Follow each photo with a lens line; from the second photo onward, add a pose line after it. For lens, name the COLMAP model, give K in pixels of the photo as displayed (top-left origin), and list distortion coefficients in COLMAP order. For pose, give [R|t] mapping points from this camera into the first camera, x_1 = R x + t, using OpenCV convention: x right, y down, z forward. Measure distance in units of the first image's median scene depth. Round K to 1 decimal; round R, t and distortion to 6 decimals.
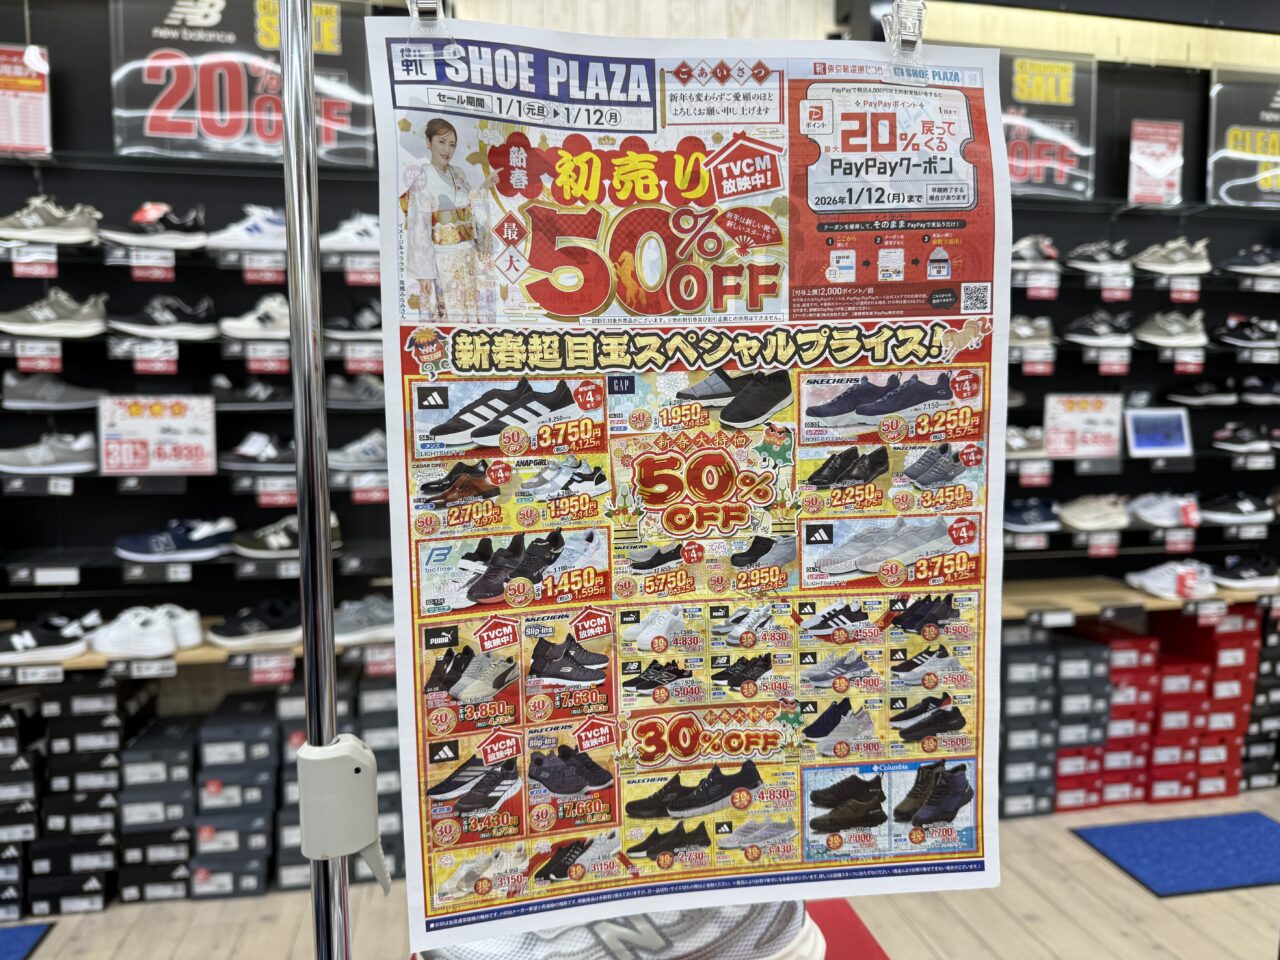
lens RADIAL K [[942.1, 0, 640.0], [0, 942.1, 480.0], [0, 0, 1]] dist [0.058479, -0.002423]
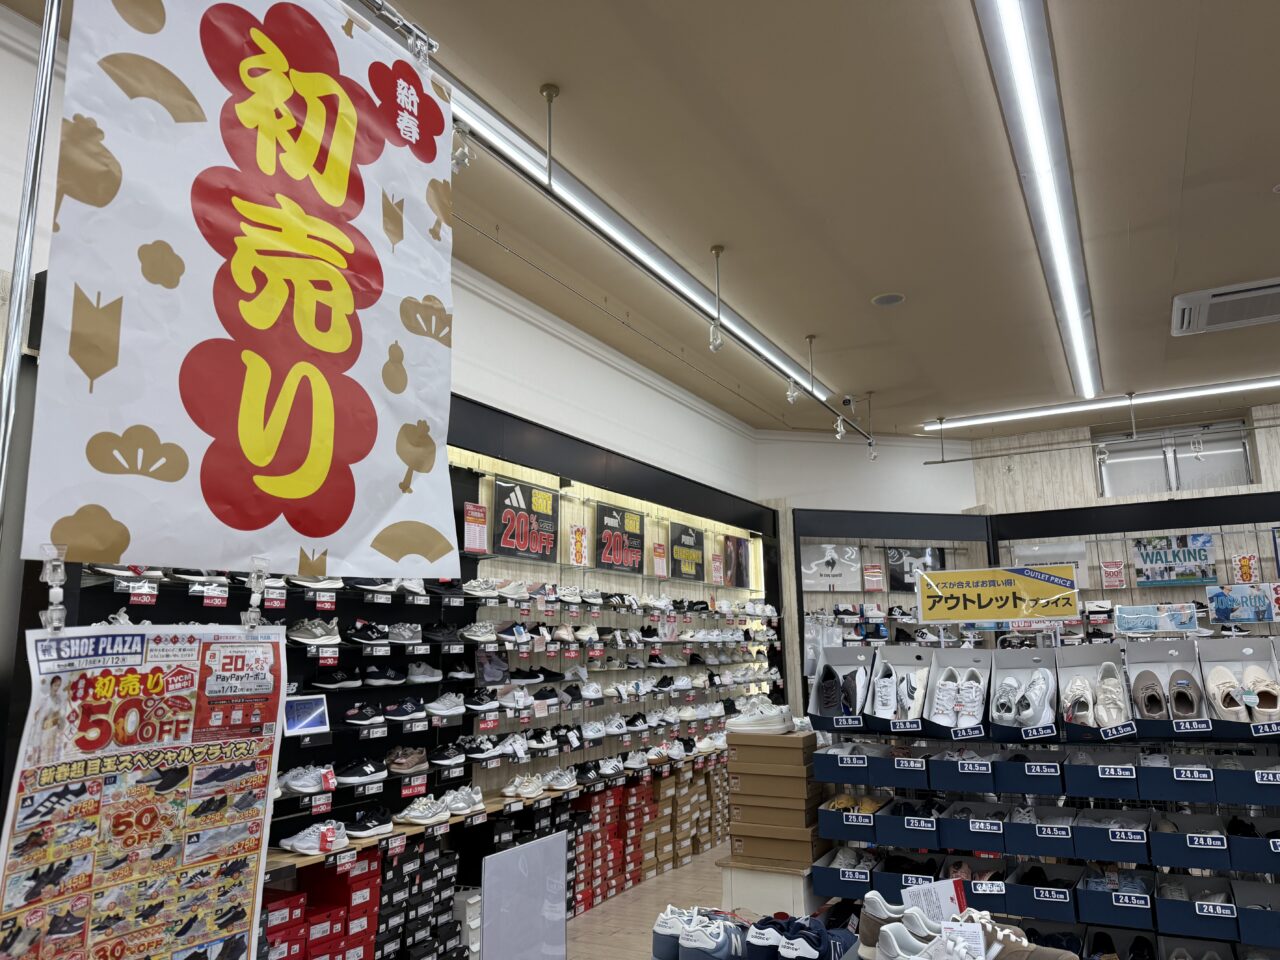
lens RADIAL K [[942.1, 0, 640.0], [0, 942.1, 480.0], [0, 0, 1]] dist [0.058479, -0.002423]
pose [[0.657324, 0.141235, 0.740255, -0.963718], [0.010205, 0.980523, -0.196137, -0.332659], [-0.753539, 0.136480, 0.643080, -1.456277]]
